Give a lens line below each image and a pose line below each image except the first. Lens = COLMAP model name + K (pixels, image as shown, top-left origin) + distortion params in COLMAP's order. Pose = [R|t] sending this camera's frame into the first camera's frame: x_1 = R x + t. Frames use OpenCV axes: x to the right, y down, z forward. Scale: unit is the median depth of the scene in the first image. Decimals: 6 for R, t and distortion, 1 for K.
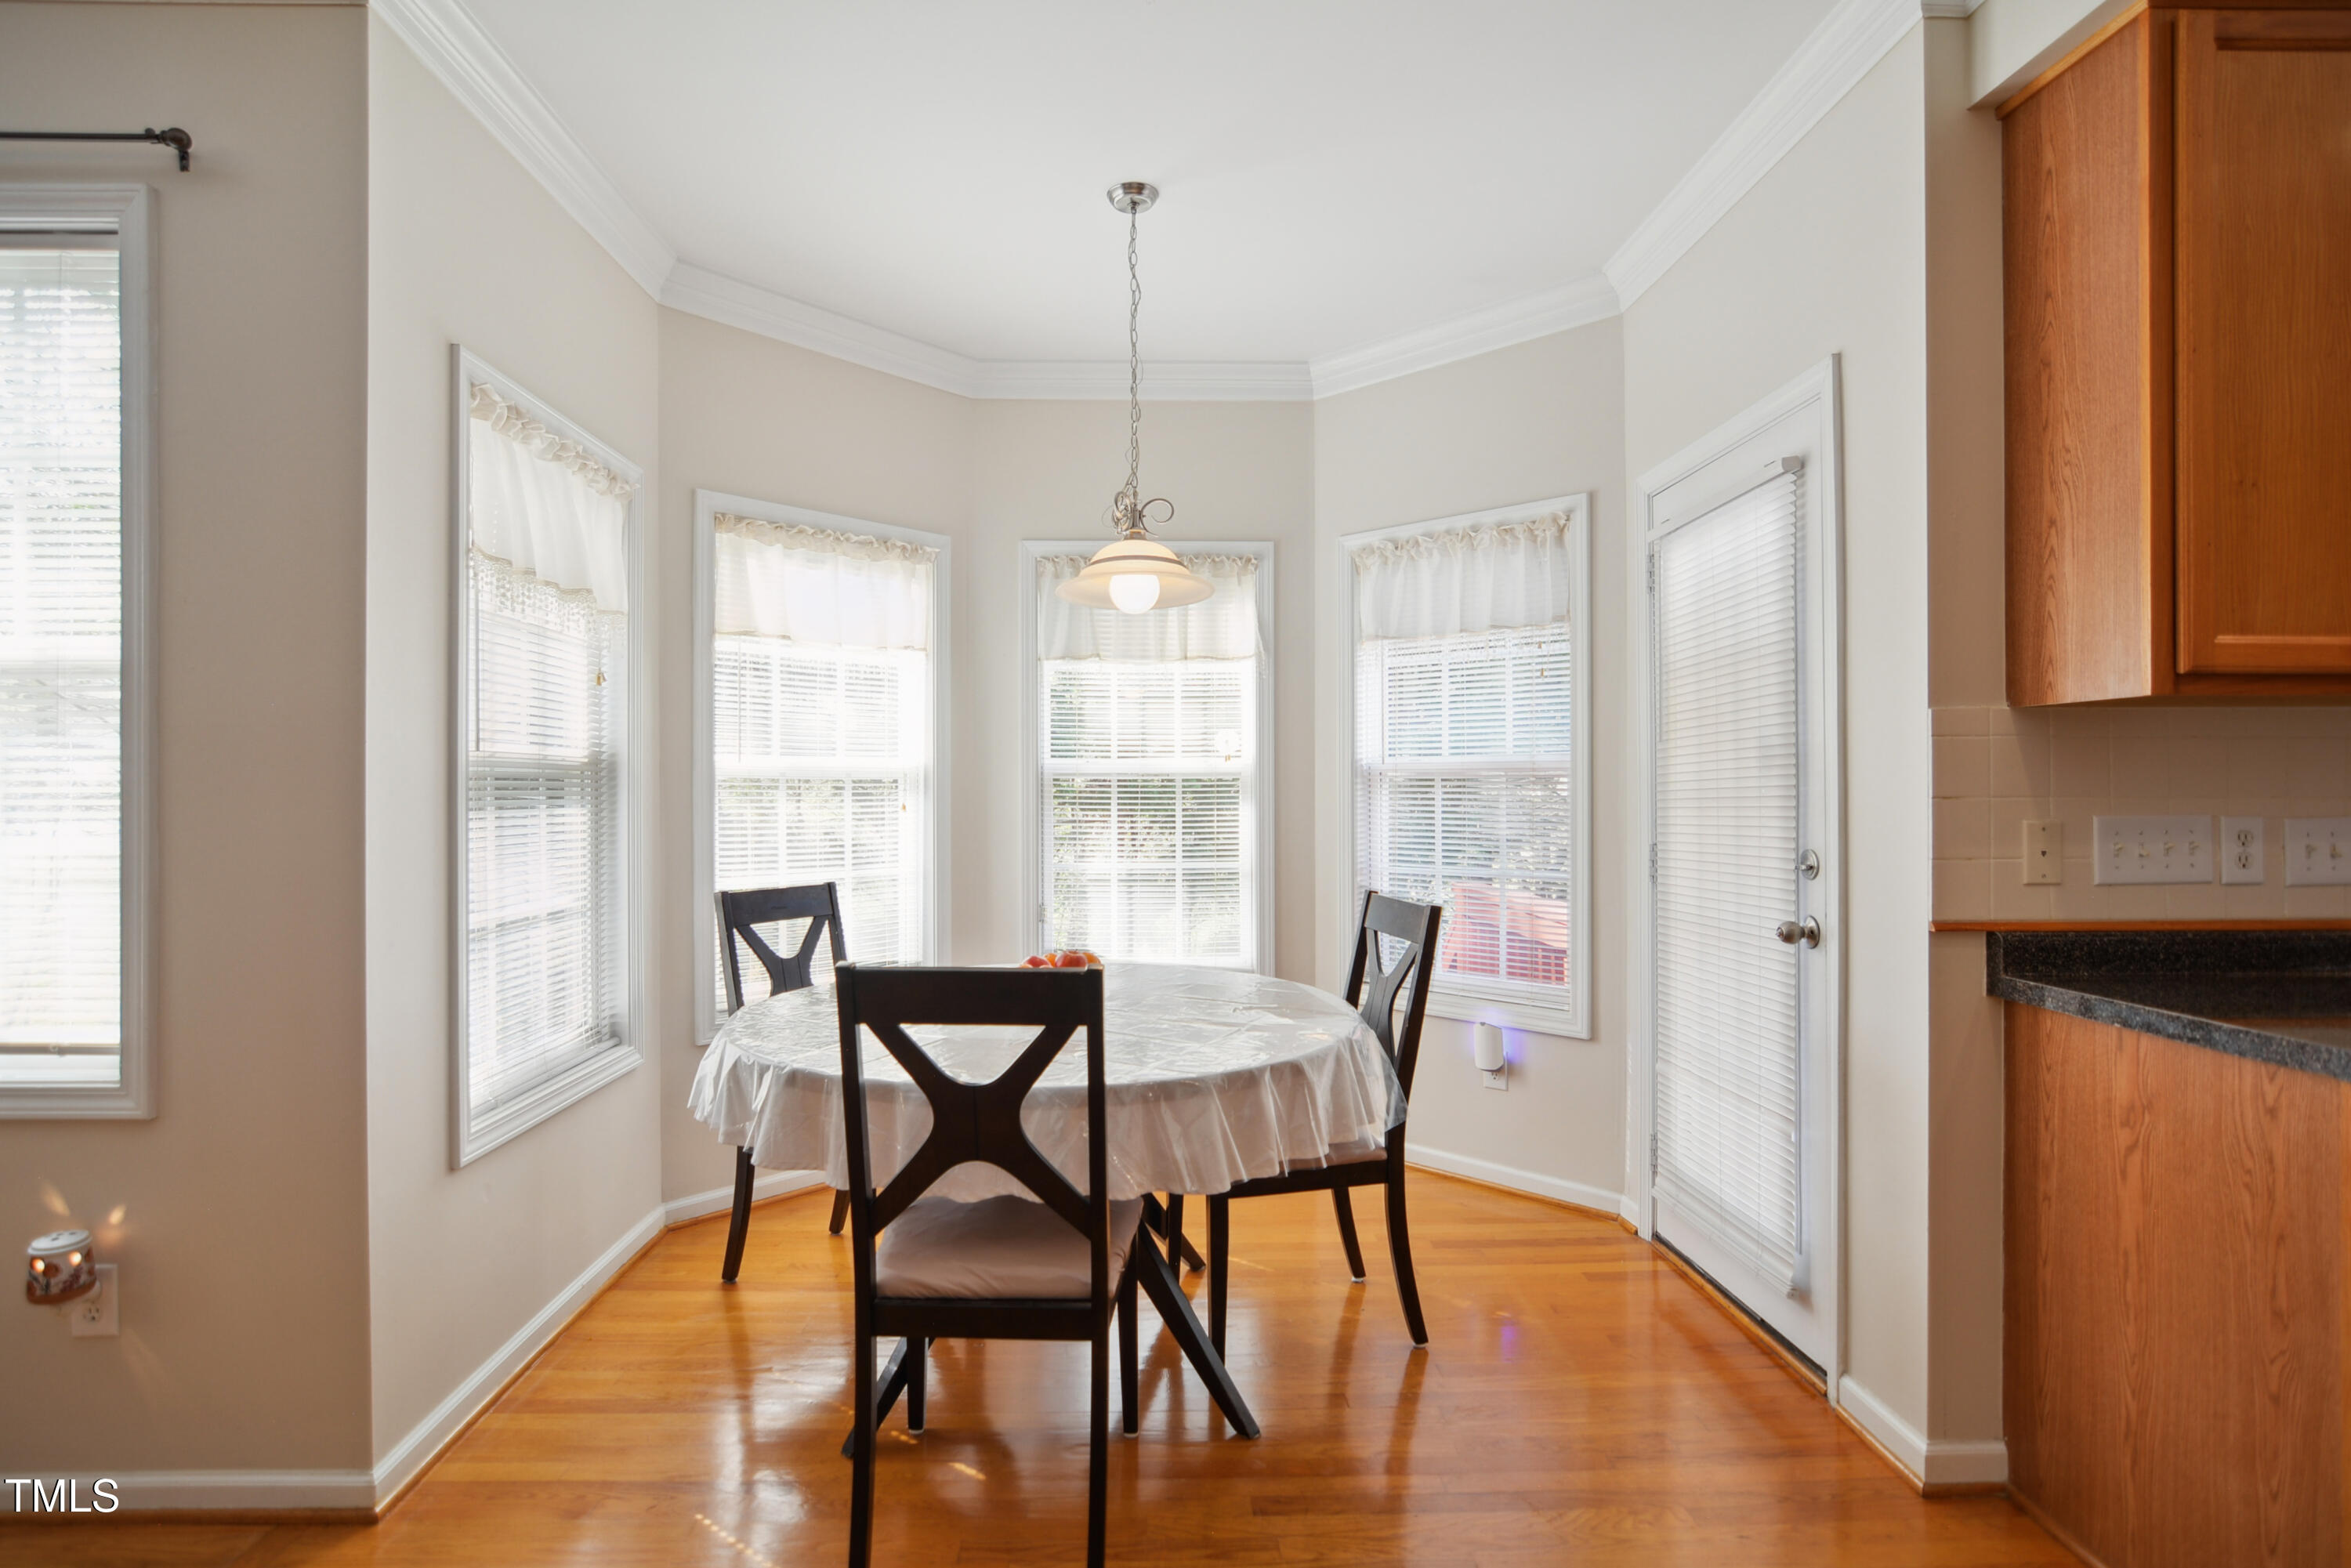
lens RADIAL K [[1158.3, 0, 1150.7], [0, 1158.3, 783.1], [0, 0, 1]] dist [-0.020660, 0.006379]
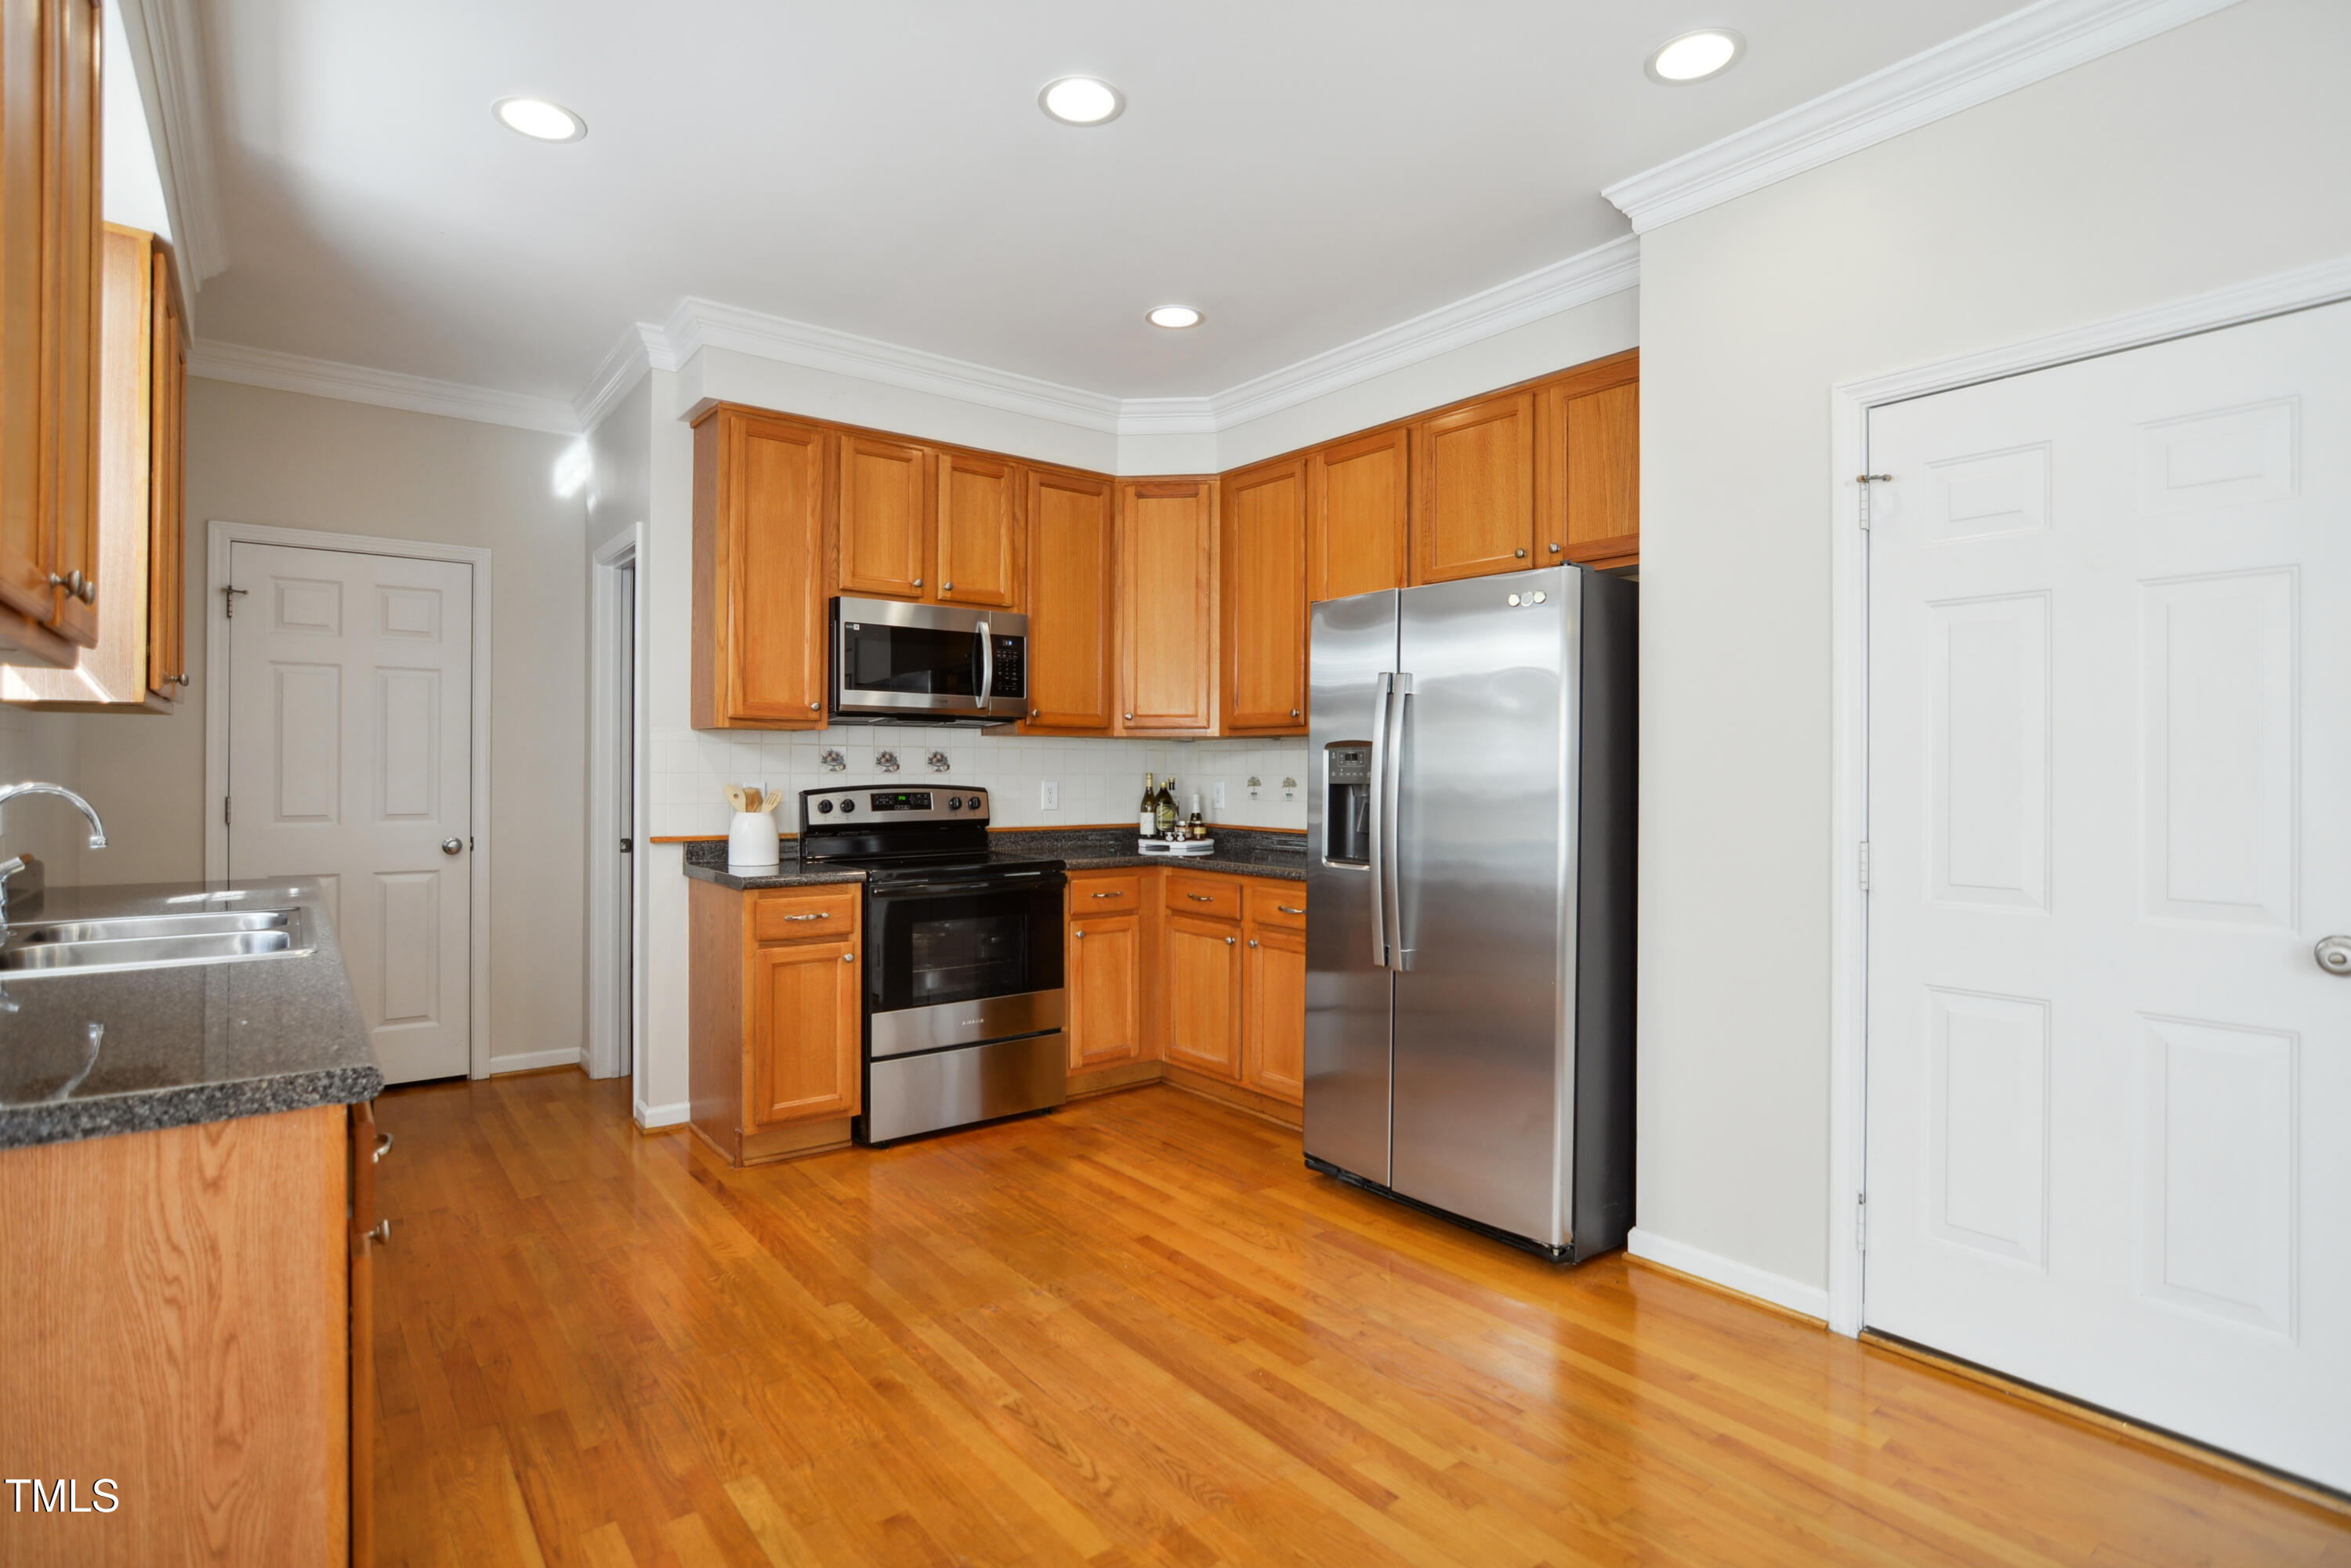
lens RADIAL K [[1158.3, 0, 1150.7], [0, 1158.3, 783.1], [0, 0, 1]] dist [-0.020660, 0.006379]
pose [[-0.587893, -0.004851, 0.808925, -0.007660], [-0.007875, 0.999969, 0.000273, 0.011361], [-0.808901, -0.006209, -0.587912, 0.824116]]
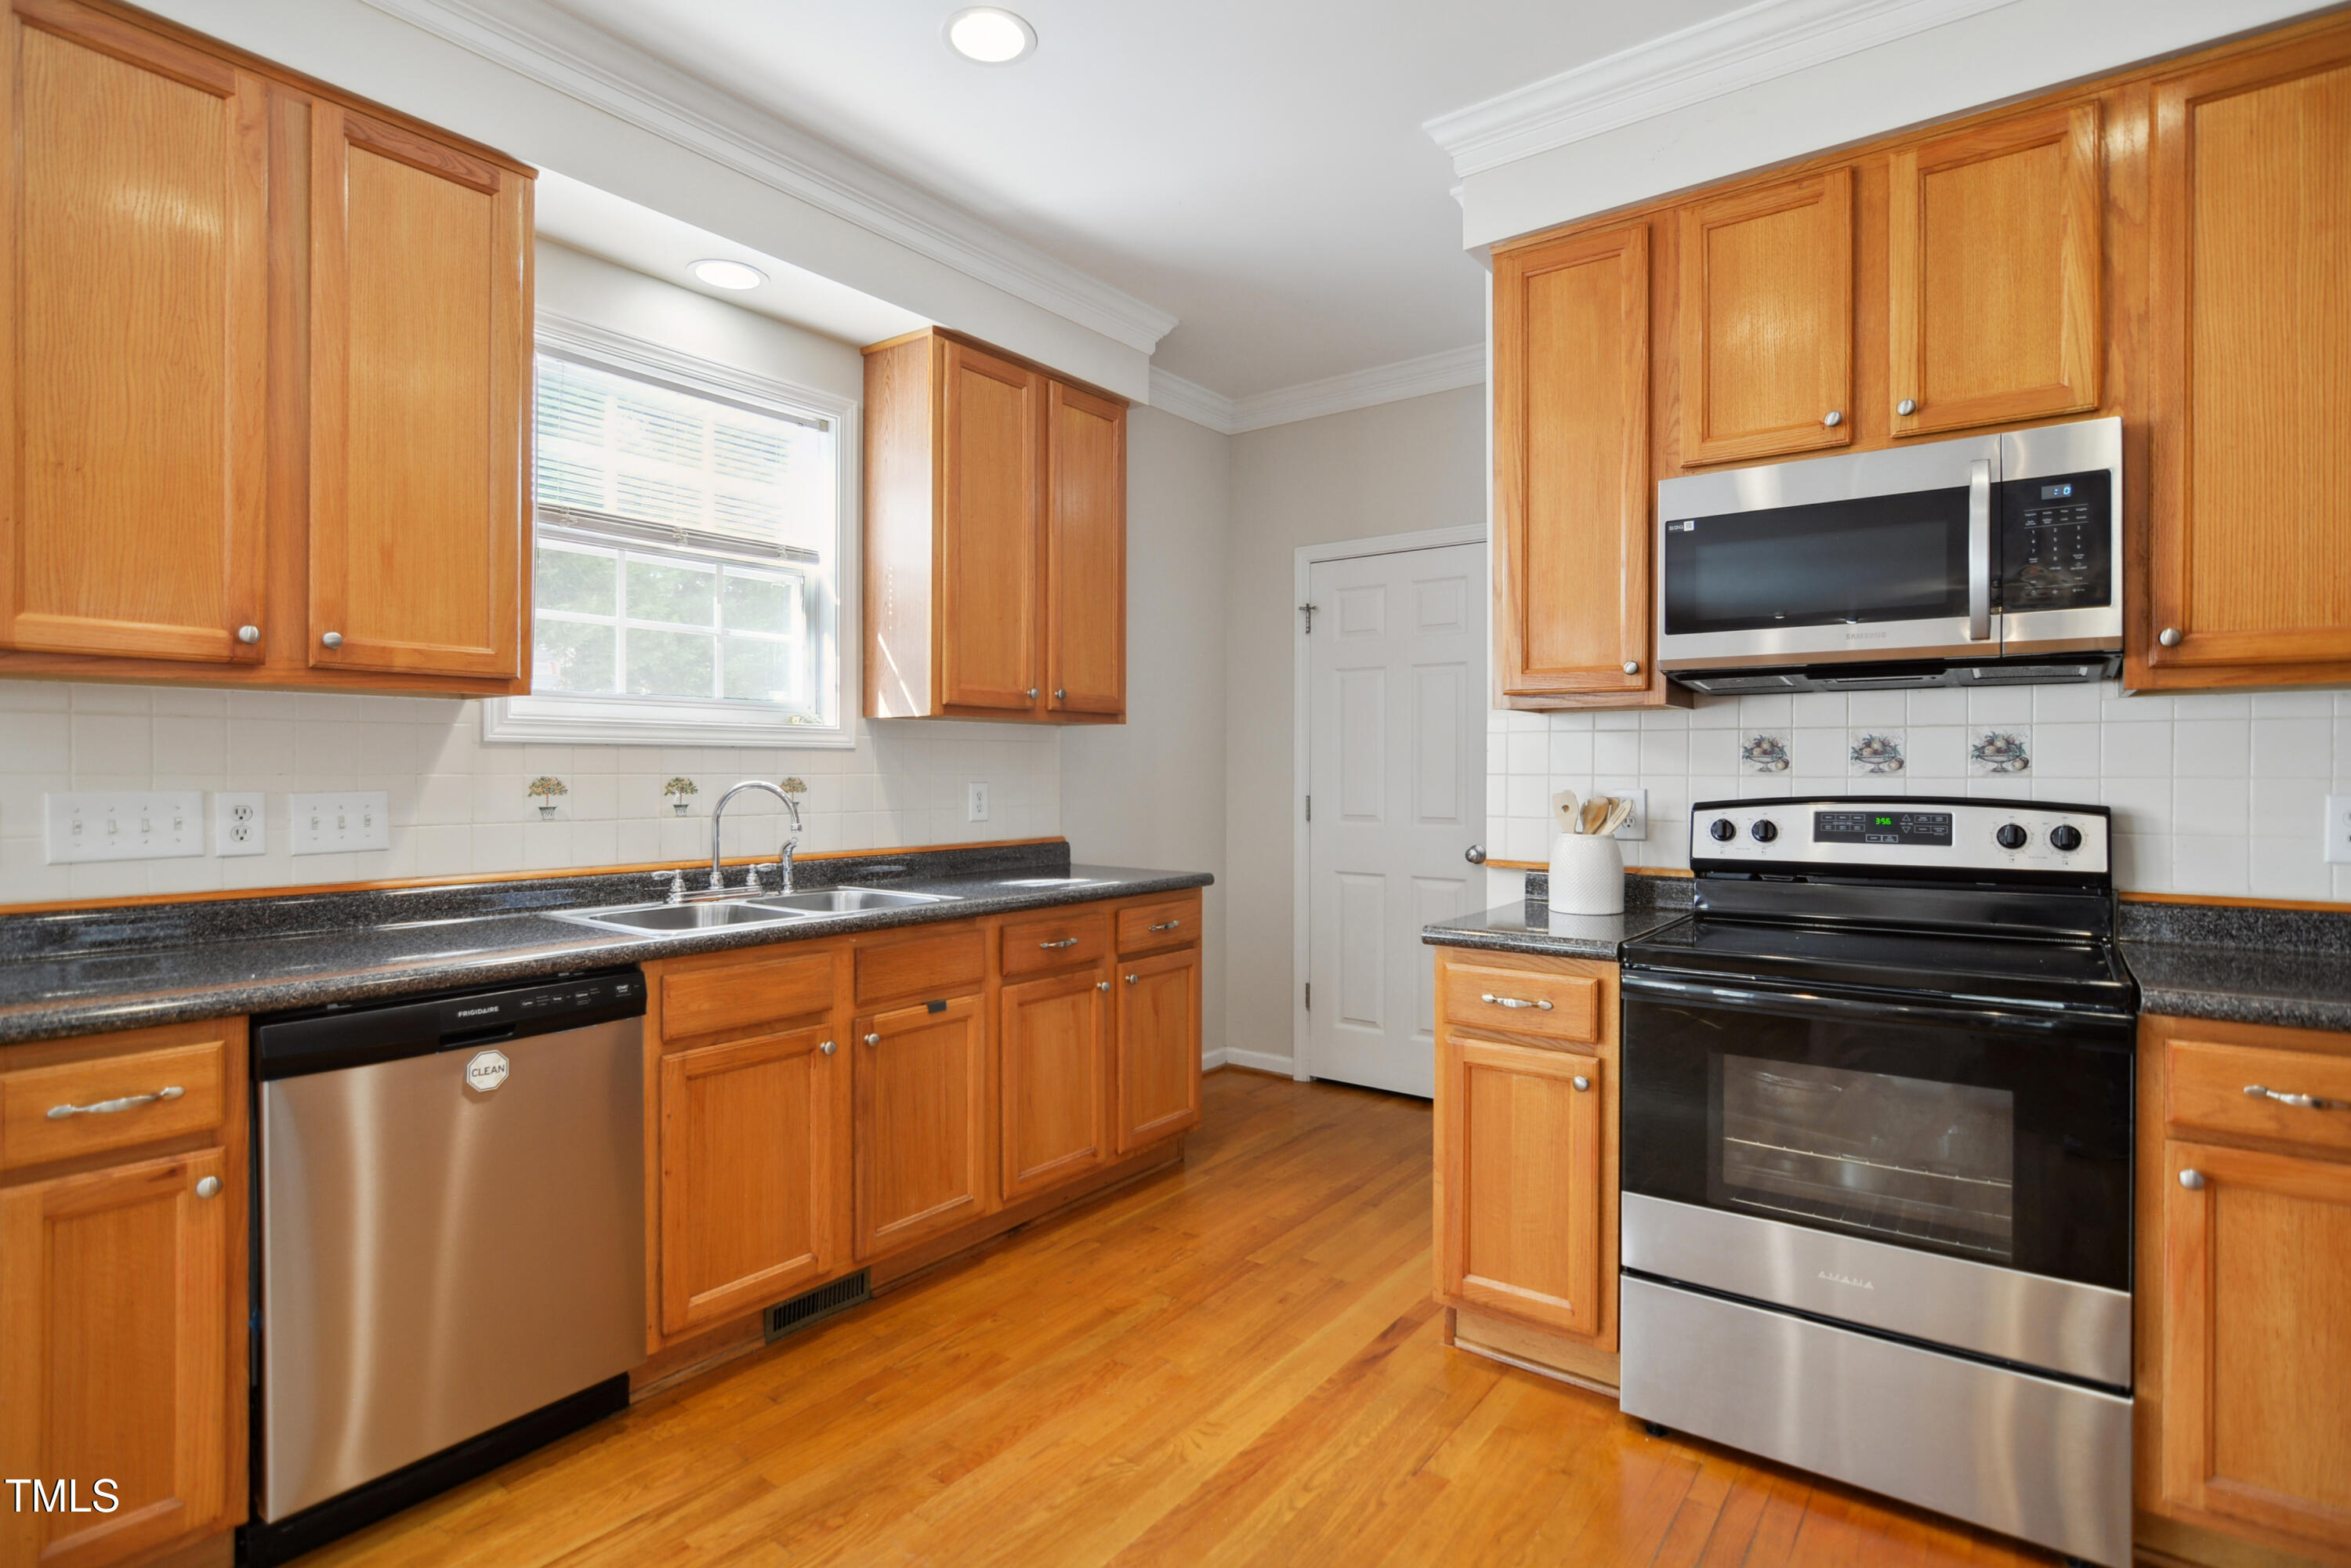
lens RADIAL K [[1158.3, 0, 1150.7], [0, 1158.3, 783.1], [0, 0, 1]] dist [-0.020660, 0.006379]
pose [[0.618694, -0.003080, 0.785626, 0.749821], [-0.011756, 0.999844, 0.013178, -0.004287], [-0.785544, -0.017389, 0.618561, -0.389677]]
